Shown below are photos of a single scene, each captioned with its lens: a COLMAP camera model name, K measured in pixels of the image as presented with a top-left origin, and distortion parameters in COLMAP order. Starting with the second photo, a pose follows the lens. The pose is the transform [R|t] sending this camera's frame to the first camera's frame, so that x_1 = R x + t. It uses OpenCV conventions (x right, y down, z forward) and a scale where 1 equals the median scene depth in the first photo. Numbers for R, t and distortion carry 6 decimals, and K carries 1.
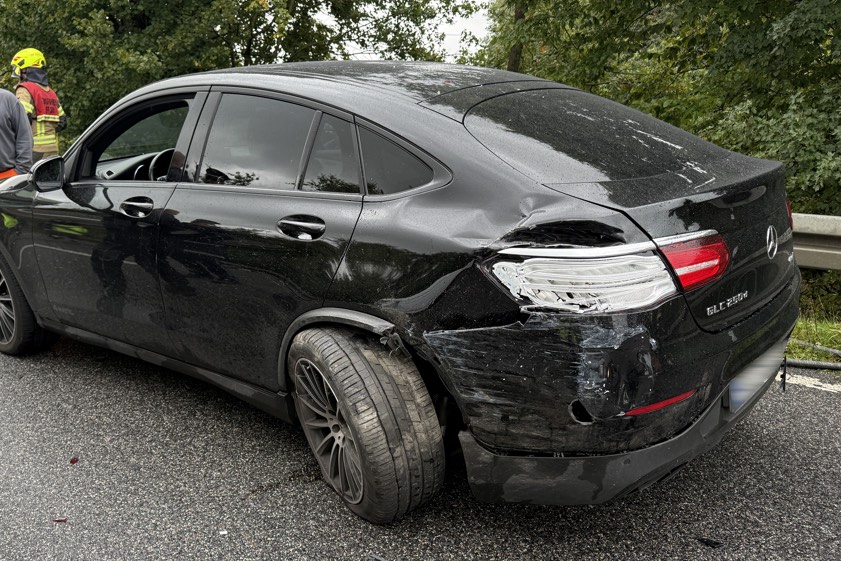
lens RADIAL K [[618.0, 0, 420.5], [0, 618.0, 280.5], [0, 0, 1]] dist [0.039997, 0.000082]
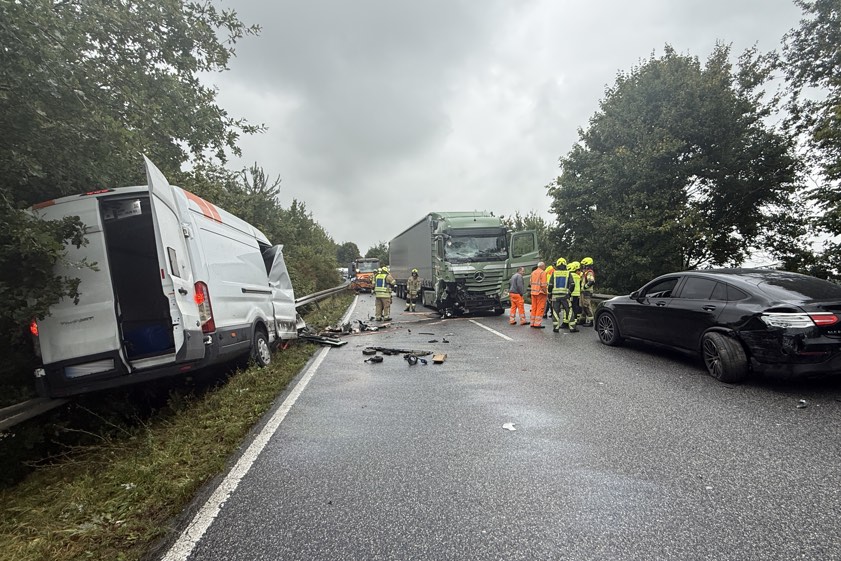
lens RADIAL K [[378.9, 0, 420.5], [0, 378.9, 280.5], [0, 0, 1]] dist [-0.001450, -0.000327]
pose [[0.653061, 0.016912, -0.757117, 0.429047], [-0.204658, 0.966493, -0.154941, 0.481228], [0.729127, 0.256136, 0.634640, -1.919219]]
